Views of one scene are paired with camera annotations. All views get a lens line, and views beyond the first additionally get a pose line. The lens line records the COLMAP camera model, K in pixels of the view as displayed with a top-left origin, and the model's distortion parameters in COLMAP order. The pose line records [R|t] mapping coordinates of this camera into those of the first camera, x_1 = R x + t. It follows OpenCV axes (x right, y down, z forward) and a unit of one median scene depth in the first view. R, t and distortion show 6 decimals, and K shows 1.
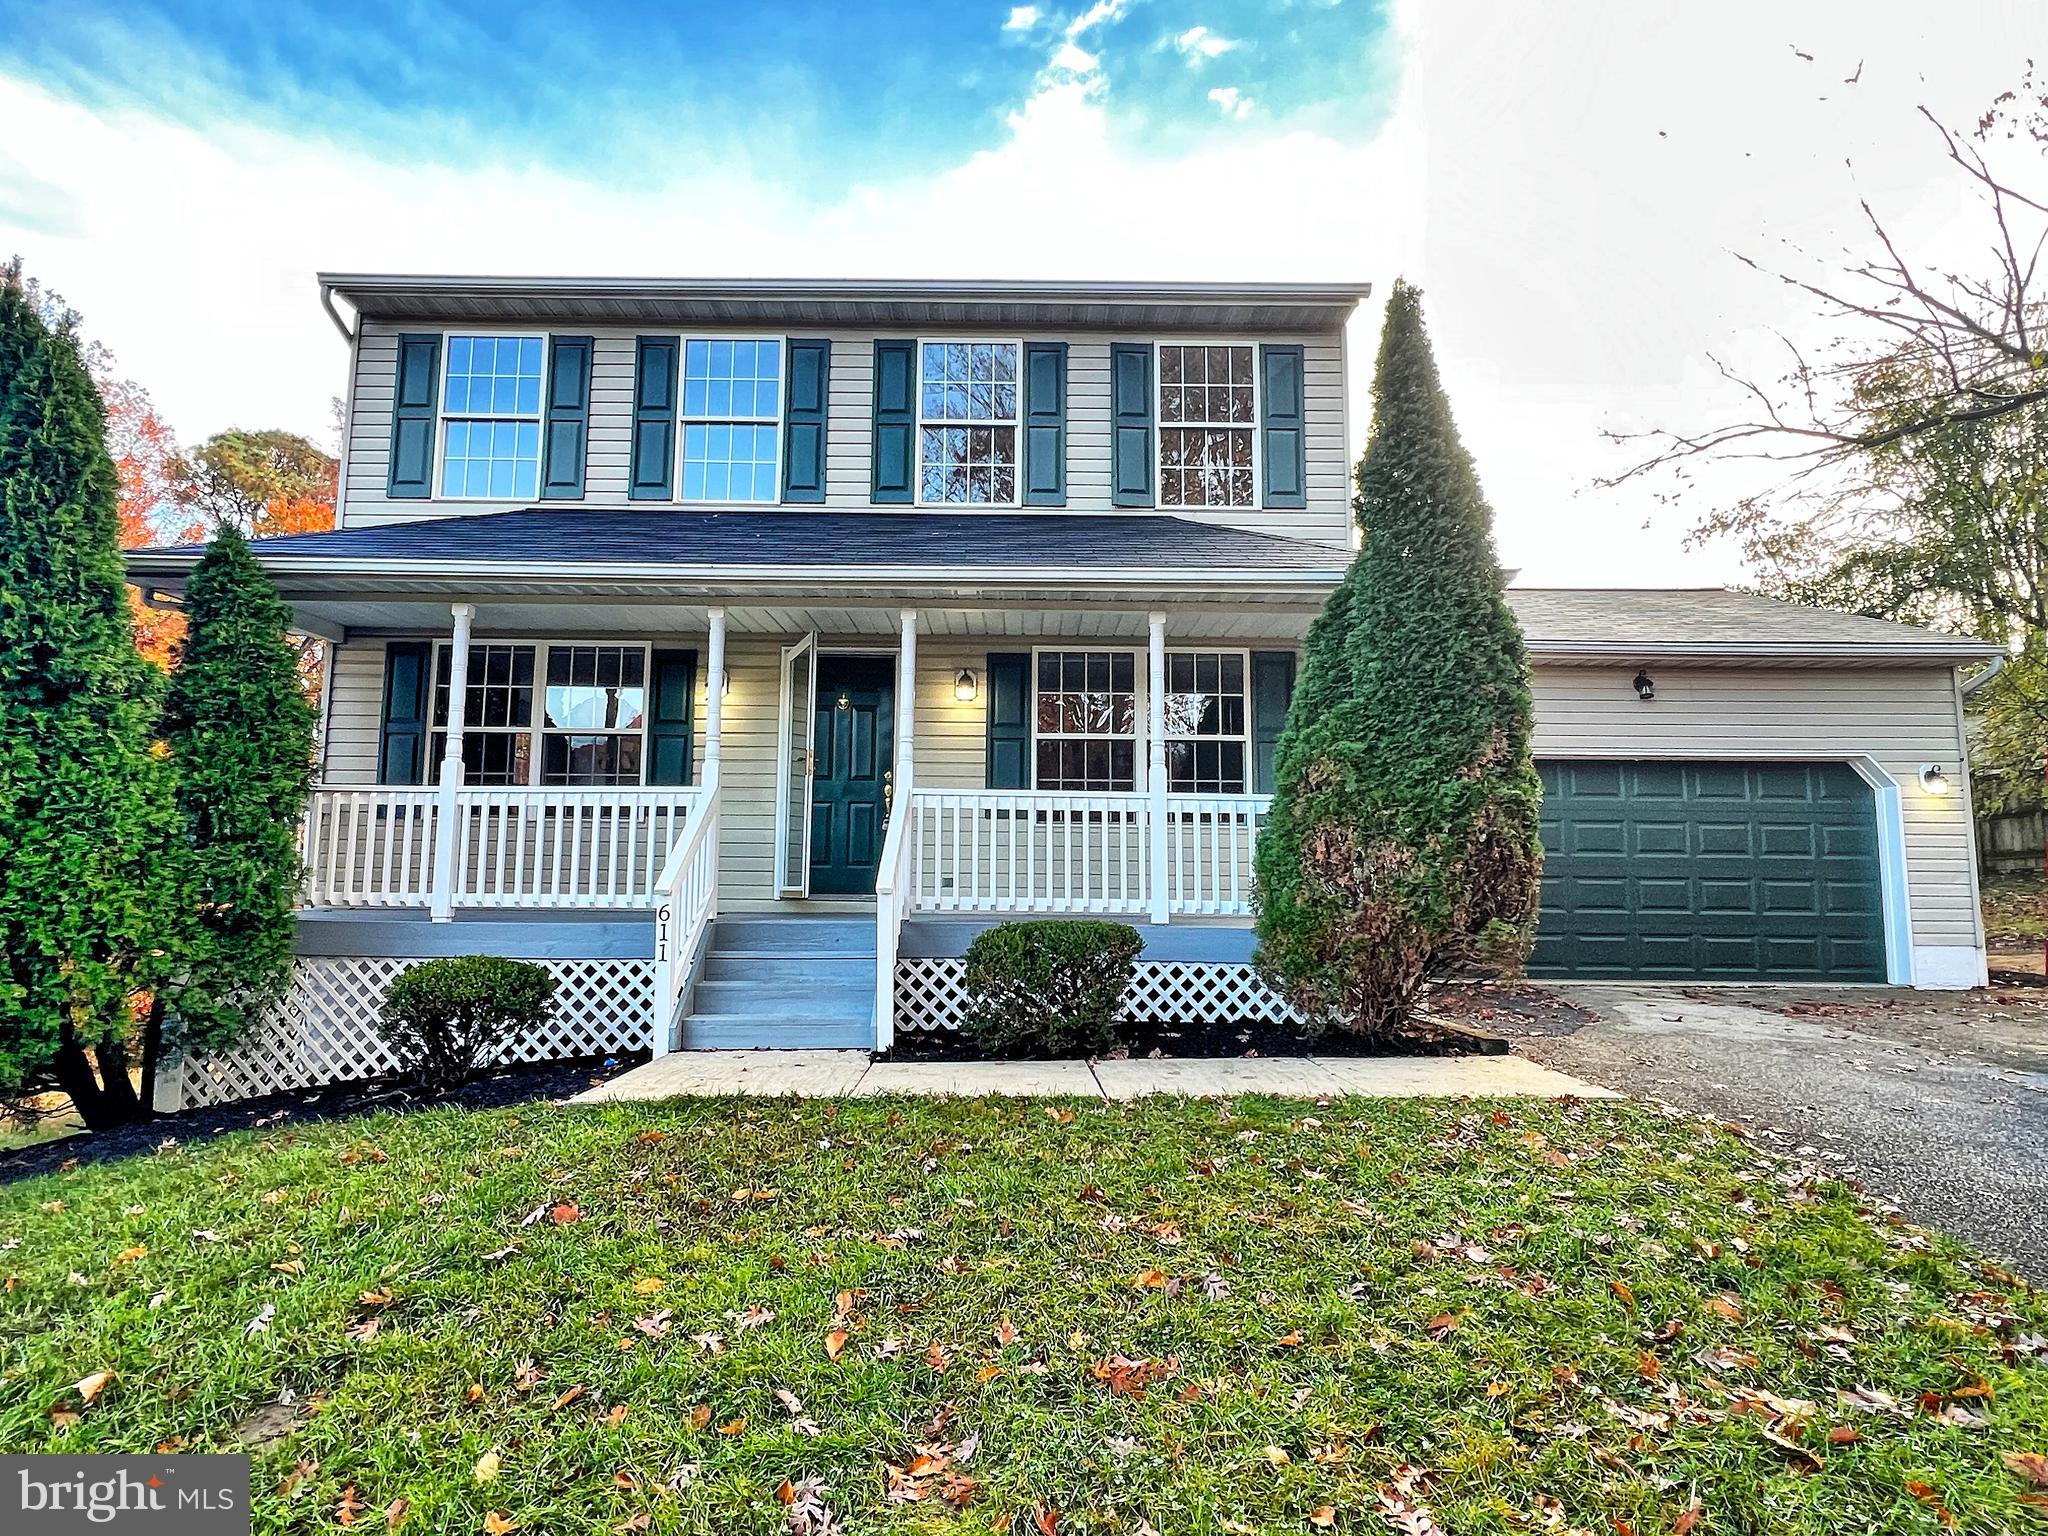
lens RADIAL K [[1089.7, 0, 1026.9], [0, 1089.7, 768.2], [0, 0, 1]] dist [-0.002911, 0.000094]
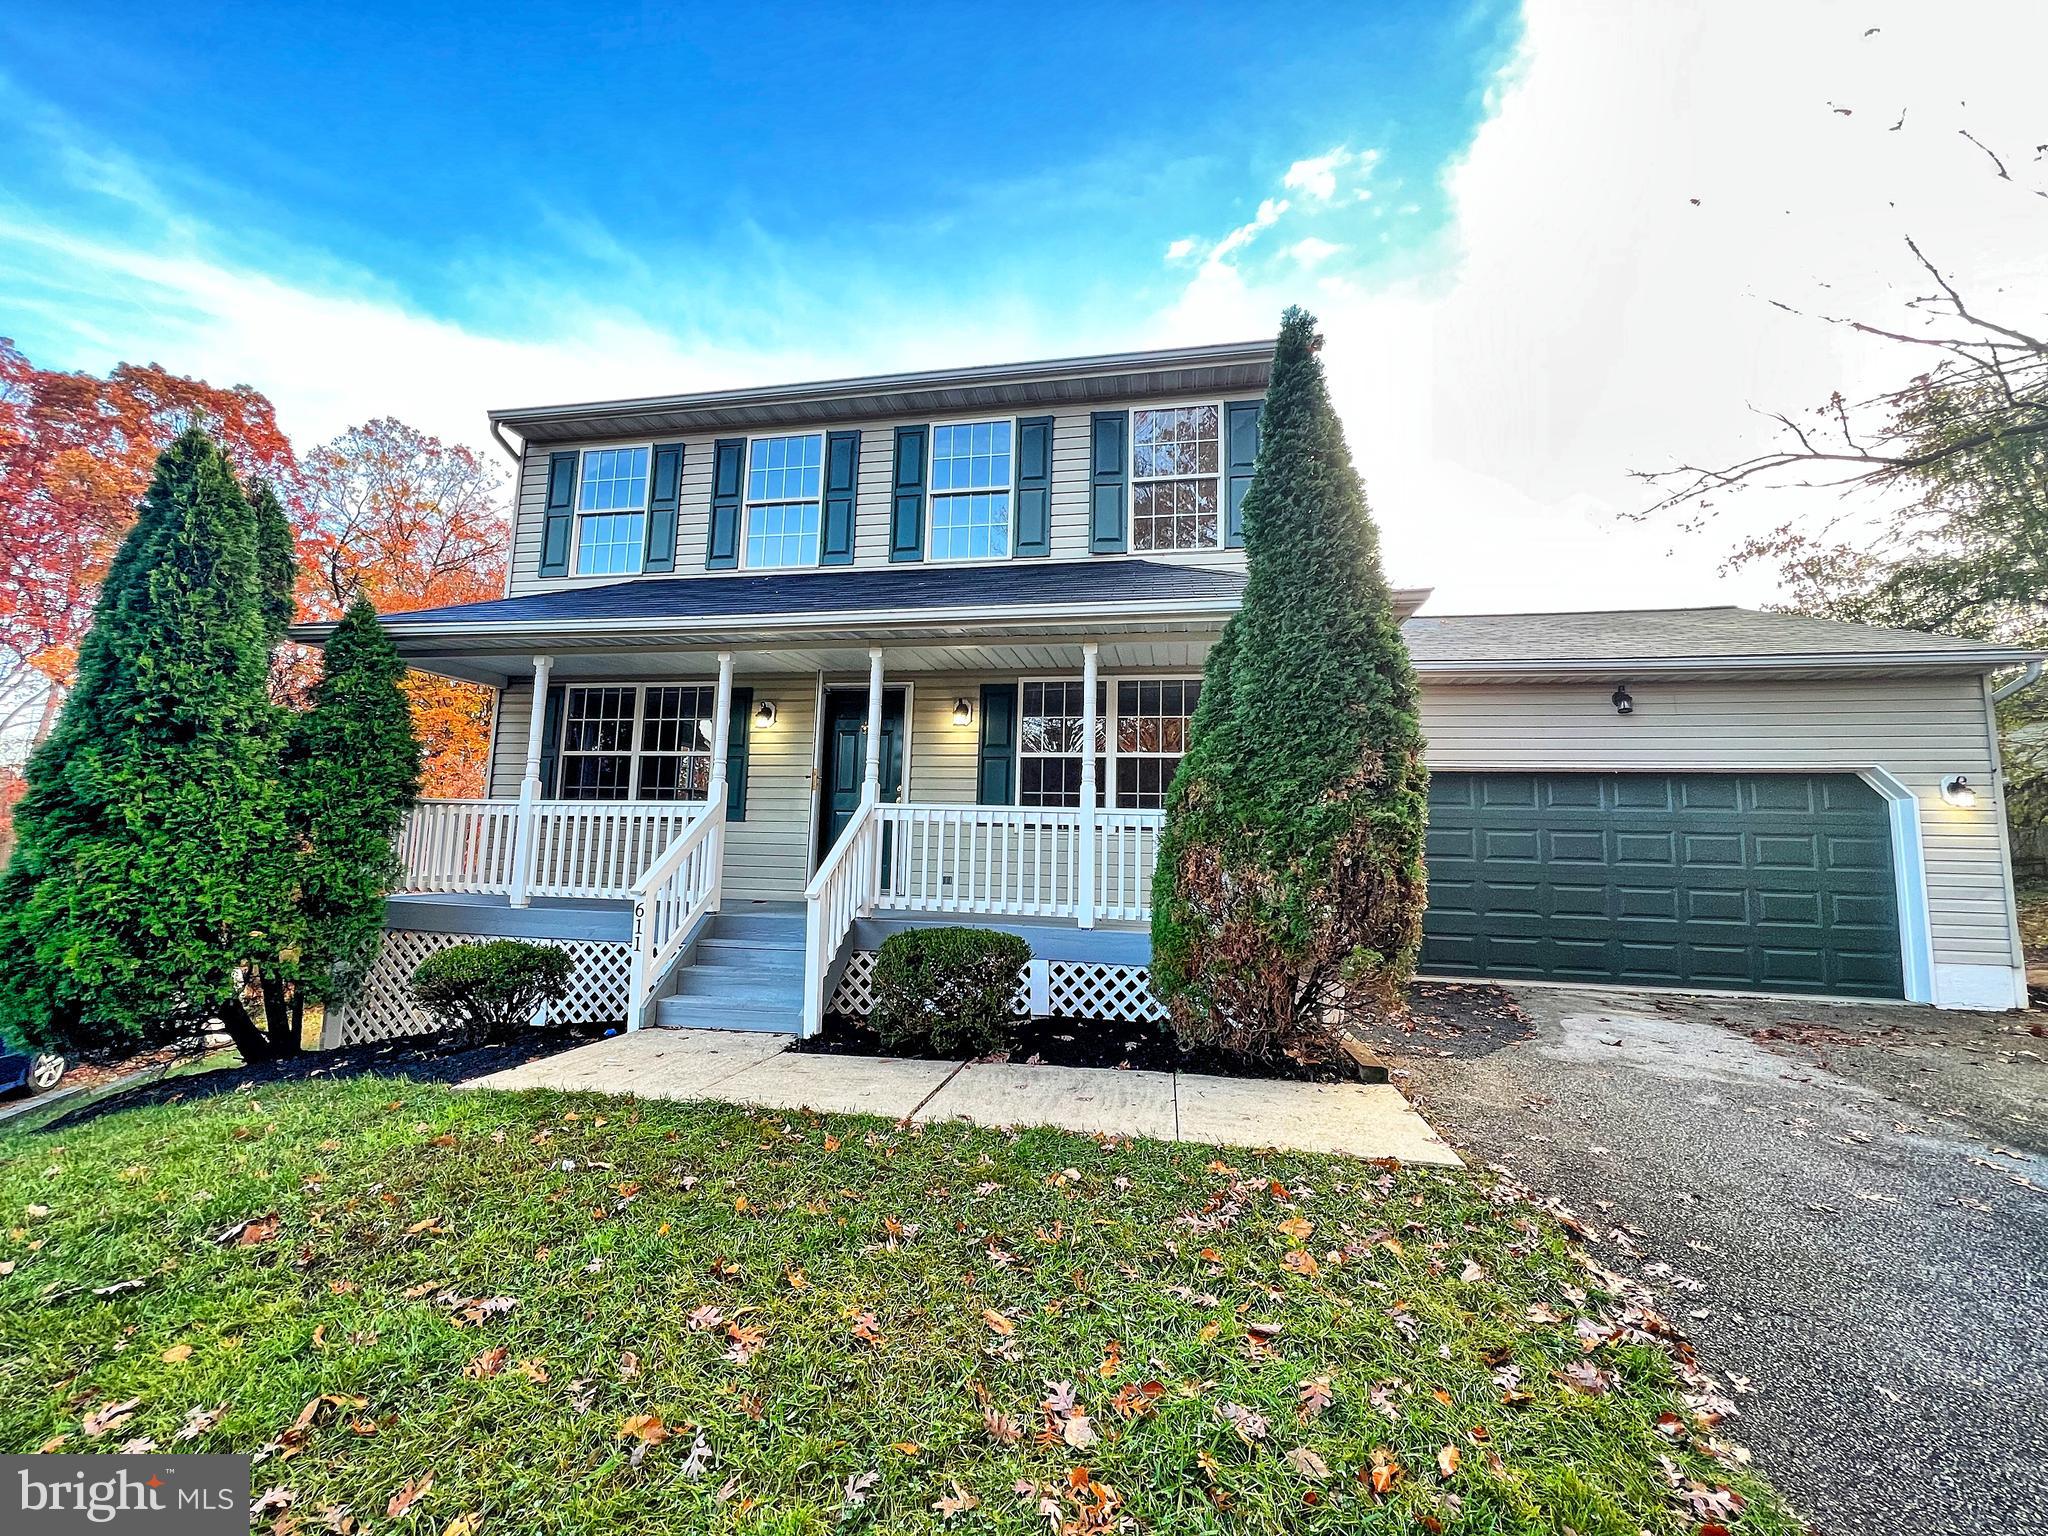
lens RADIAL K [[816.6, 0, 1021.7], [0, 816.6, 766.9], [0, 0, 1]] dist [-0.000295, -0.001425]
pose [[0.981489, -0.004846, -0.191457, 0.193353], [0.003742, 0.999974, -0.006129, -0.012735], [0.191482, 0.005299, 0.981482, 0.161174]]
